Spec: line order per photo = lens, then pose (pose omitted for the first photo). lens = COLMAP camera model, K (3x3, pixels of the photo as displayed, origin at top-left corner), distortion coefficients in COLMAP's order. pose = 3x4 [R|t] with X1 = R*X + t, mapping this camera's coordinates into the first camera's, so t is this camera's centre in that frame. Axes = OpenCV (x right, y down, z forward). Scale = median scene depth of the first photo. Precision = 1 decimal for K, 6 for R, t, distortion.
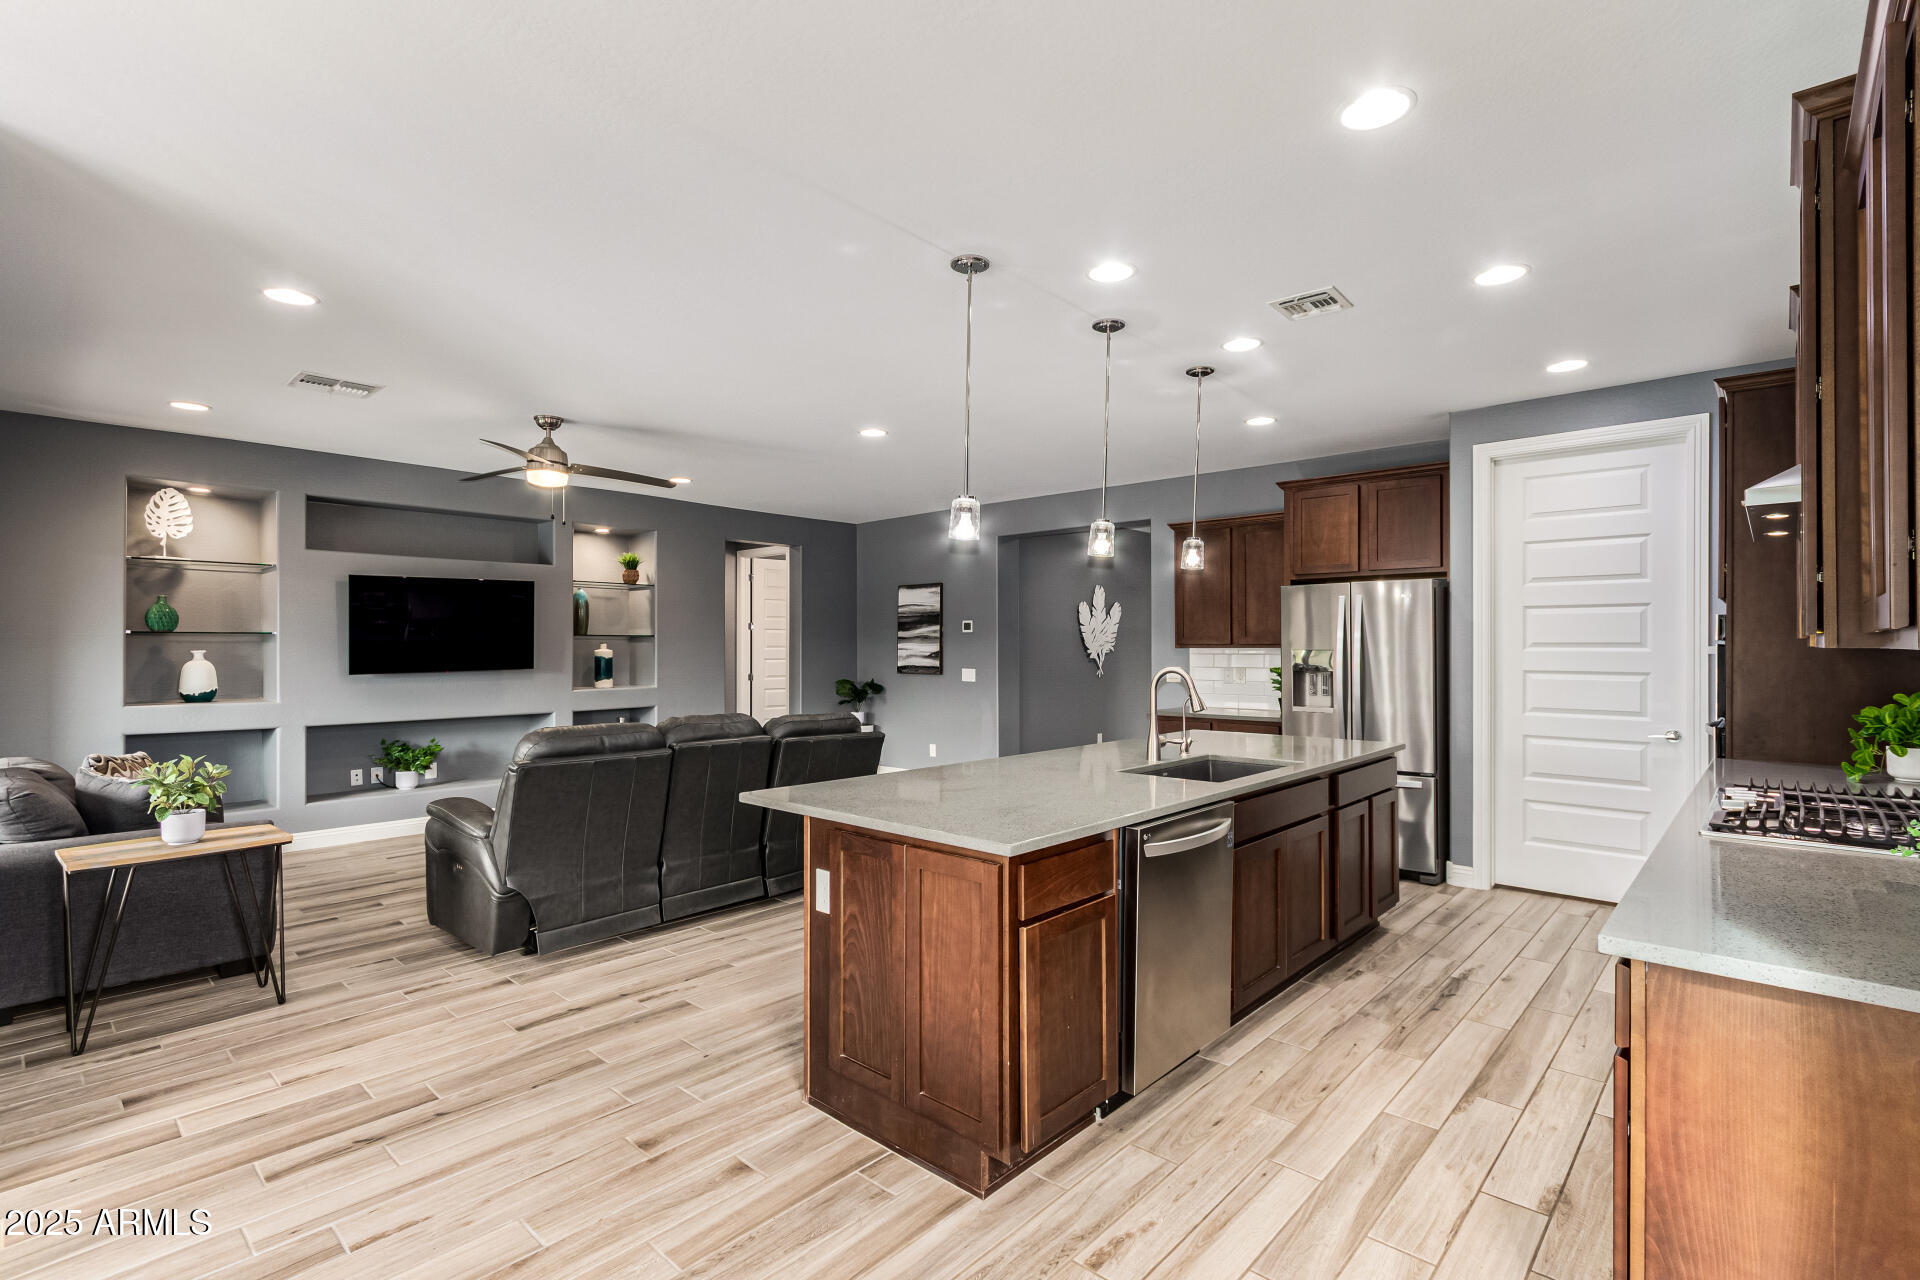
lens RADIAL K [[886.1, 0, 958.5], [0, 886.1, 642.6], [0, 0, 1]] dist [0.008510, -0.000578]
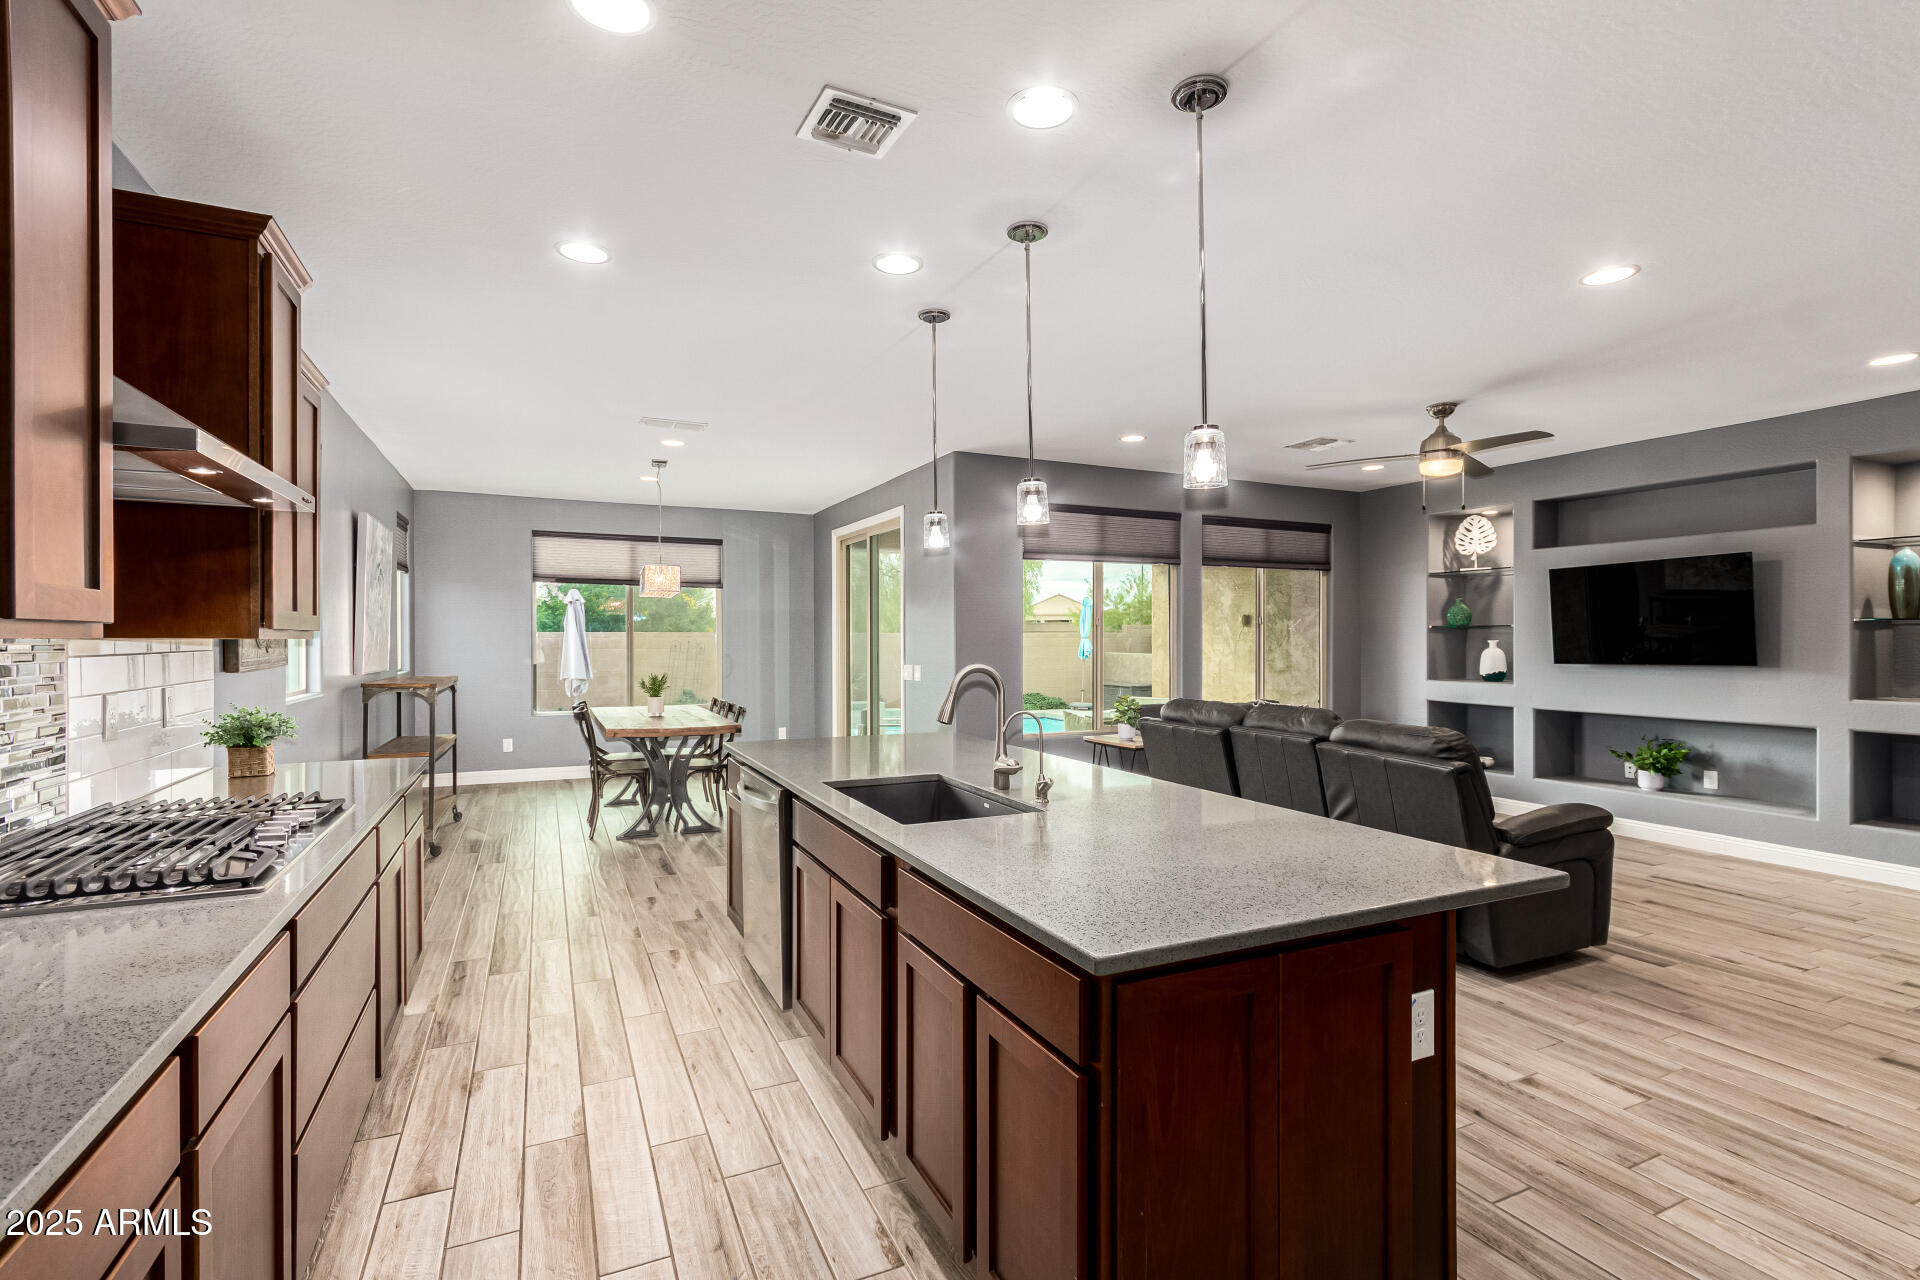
lens RADIAL K [[886.1, 0, 967.4], [0, 886.1, 641.2], [0, 0, 1]] dist [0.008510, -0.000578]
pose [[-0.366133, 0.003224, -0.930557, 0.652842], [0.005134, 0.999986, 0.001444, 0.004952], [0.930548, -0.004249, -0.366144, 0.873379]]
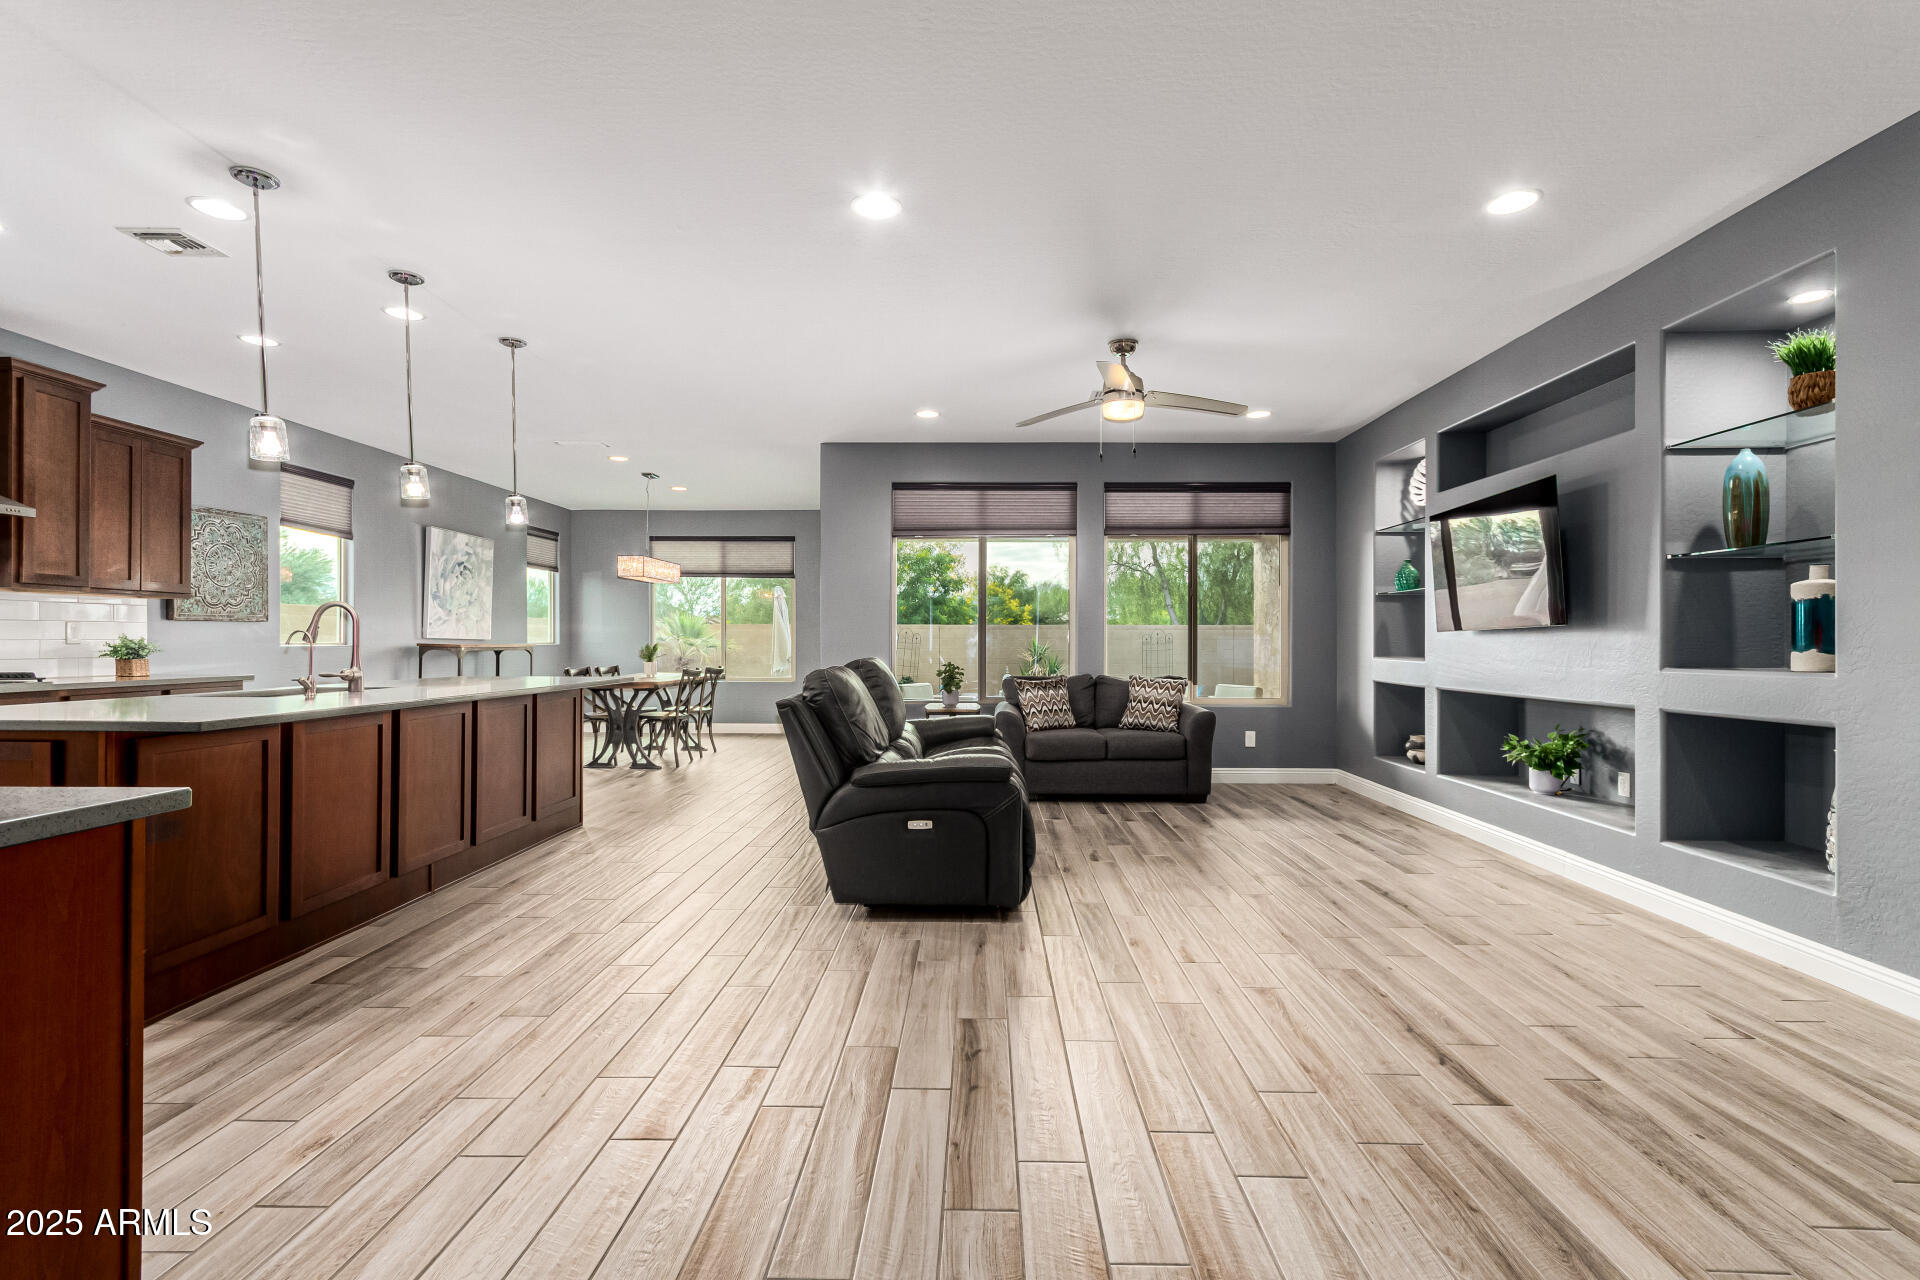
lens RADIAL K [[886.1, 0, 965.2], [0, 886.1, 640.1], [0, 0, 1]] dist [0.008510, -0.000578]
pose [[-0.744321, -0.002740, -0.667817, 0.267442], [0.002014, 0.999978, -0.006347, 0.056522], [0.667819, -0.006069, -0.744299, 1.569392]]
